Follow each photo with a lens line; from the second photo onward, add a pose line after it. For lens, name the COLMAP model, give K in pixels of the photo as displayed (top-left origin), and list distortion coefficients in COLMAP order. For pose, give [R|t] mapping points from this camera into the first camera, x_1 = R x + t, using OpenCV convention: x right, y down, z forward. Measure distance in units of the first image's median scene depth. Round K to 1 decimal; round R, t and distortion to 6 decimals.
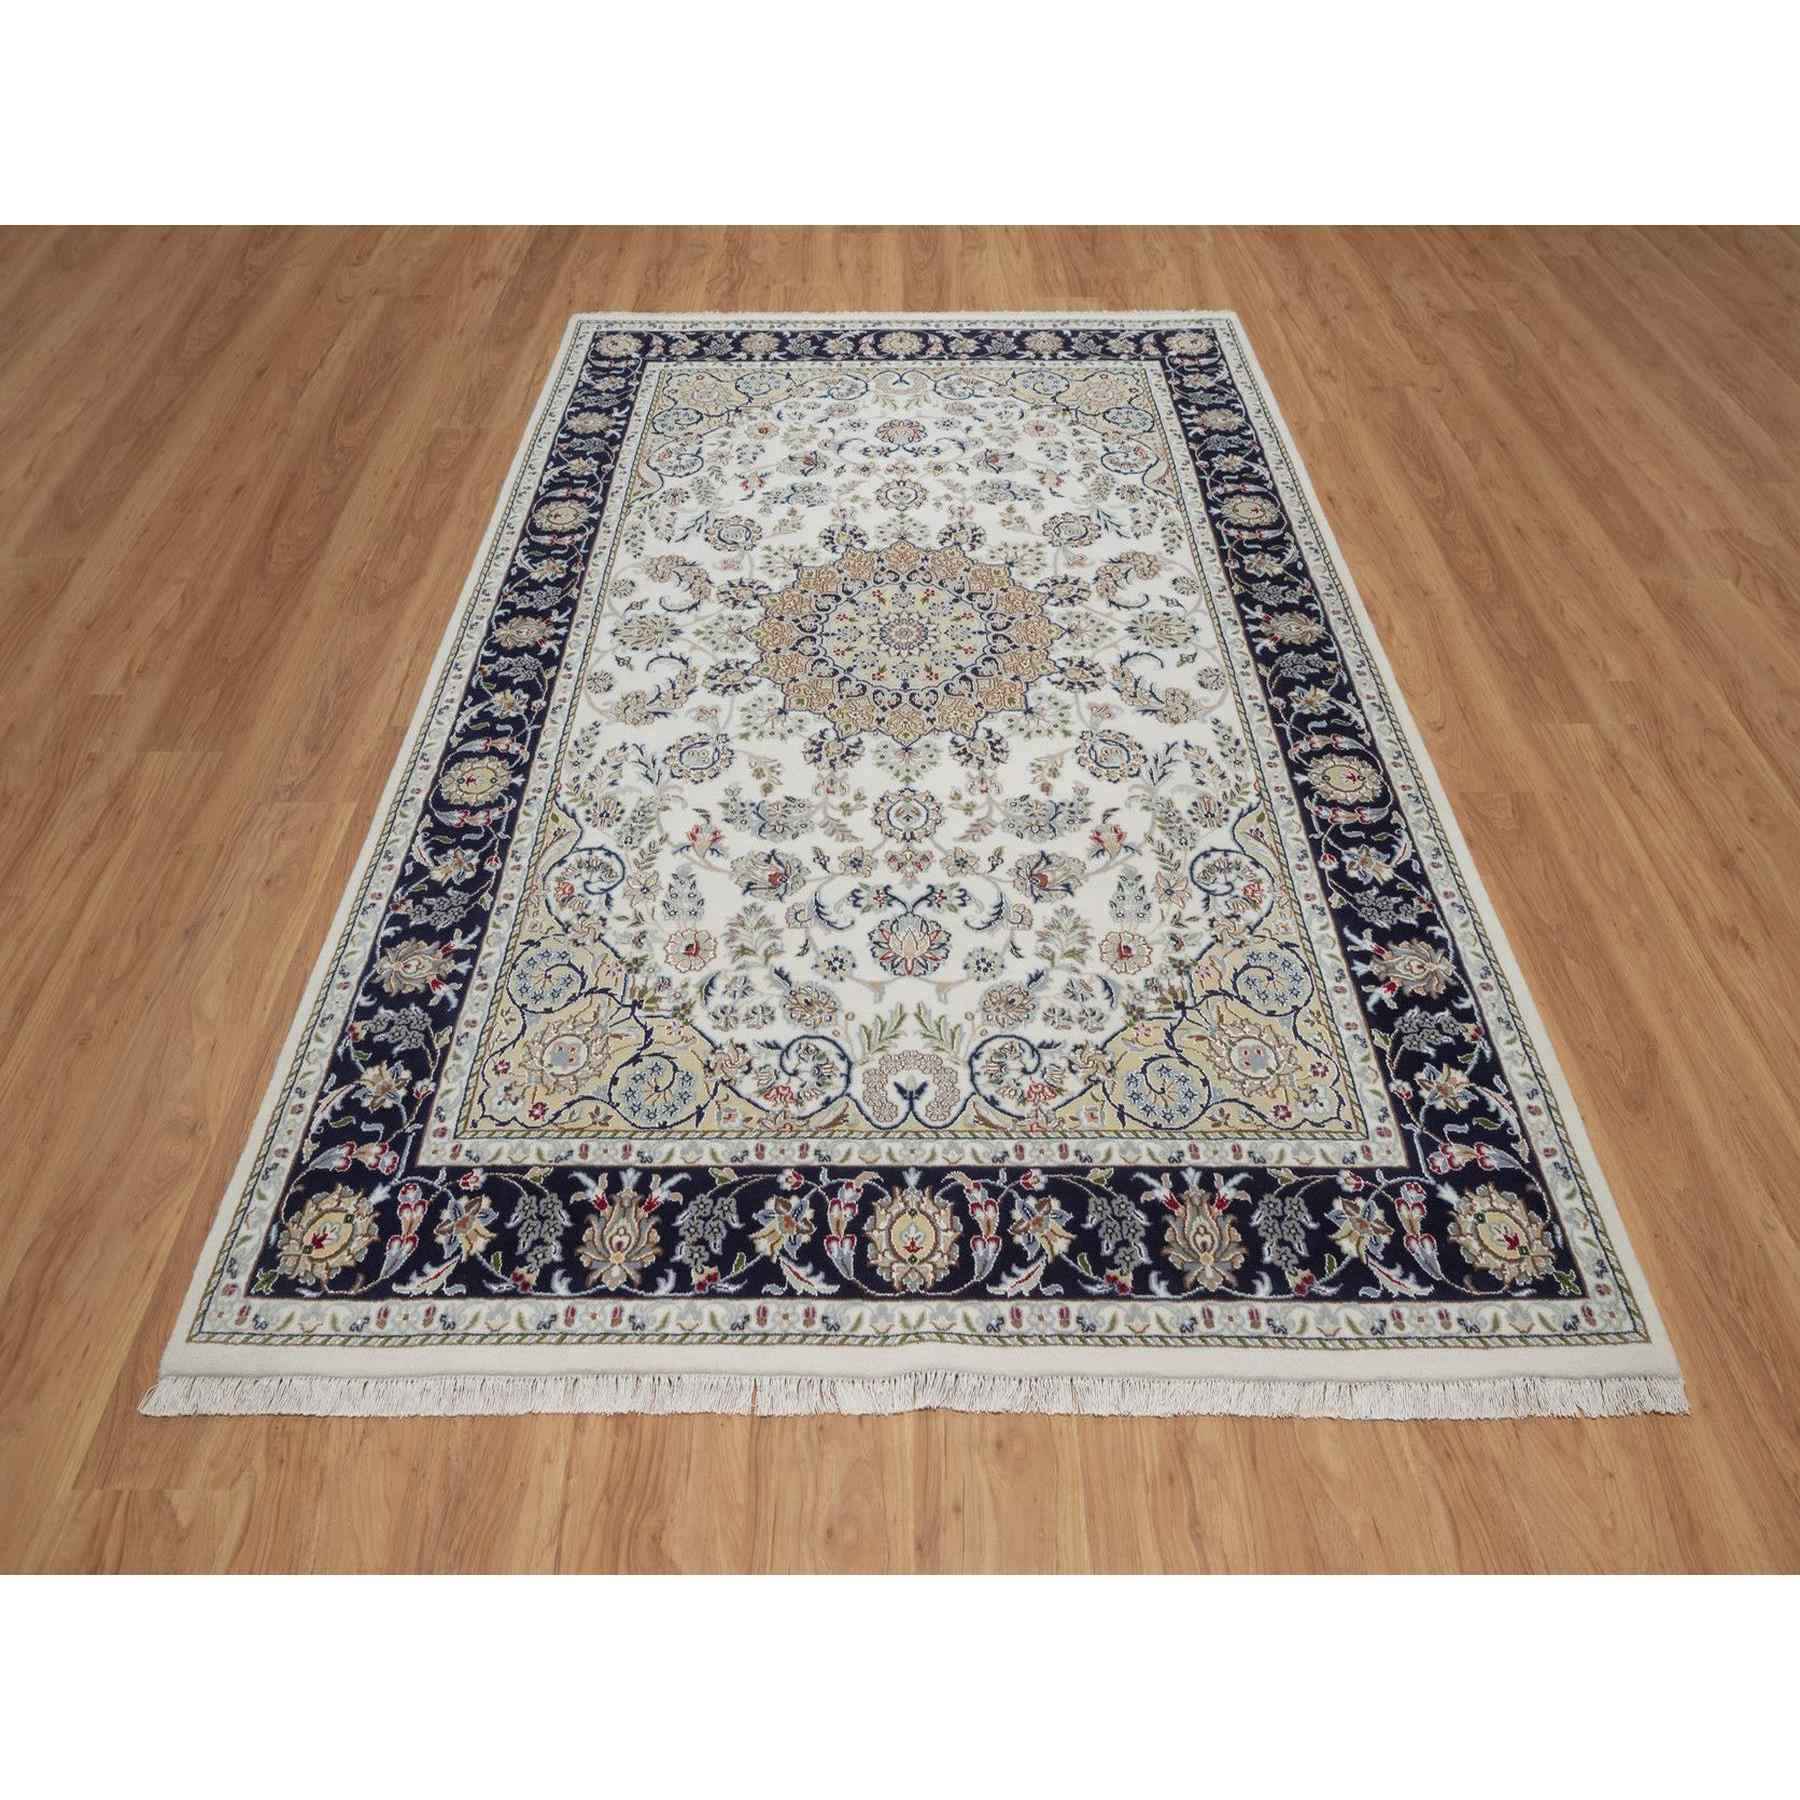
lens RADIAL K [[1444.6, 0, 895.3], [0, 1444.6, 899.7], [0, 0, 1]] dist [0.000908, -0.002702]
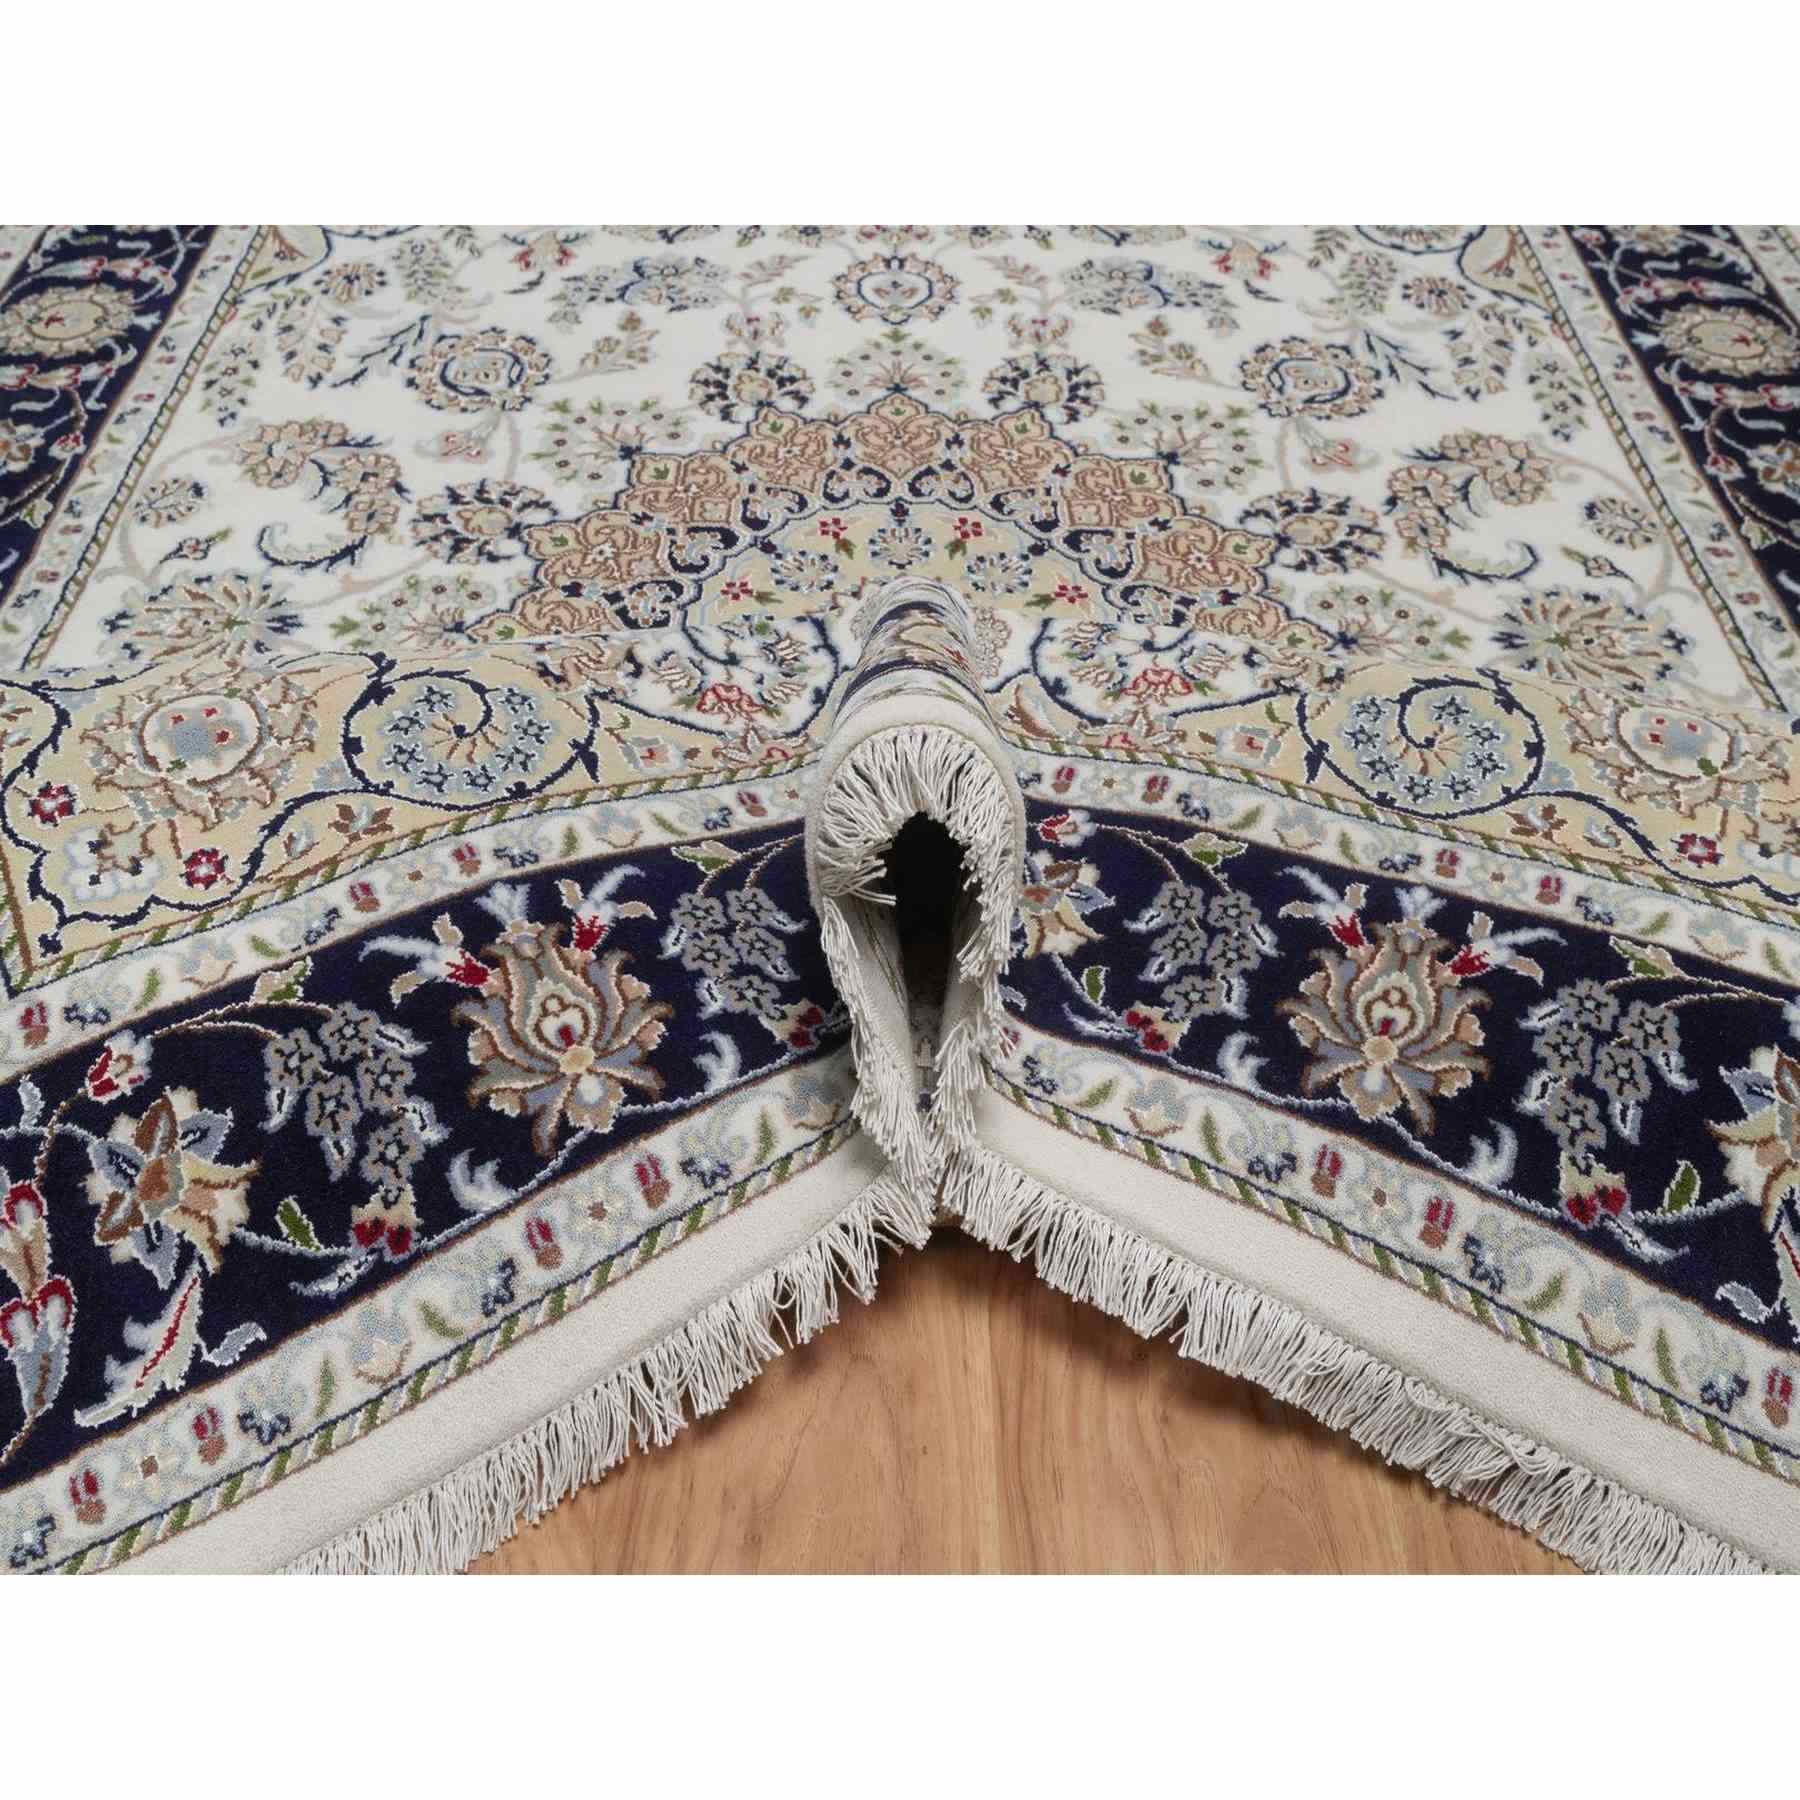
lens RADIAL K [[1853.2, 0, 903.7], [0, 1853.2, 908.8], [0, 0, 1]] dist [-0.002781, 0.000000]
pose [[0.999655, 0.013338, 0.022615, -0.003470], [-0.013541, 0.999869, 0.008831, -0.124078], [-0.022494, -0.009134, 0.999705, 0.544856]]
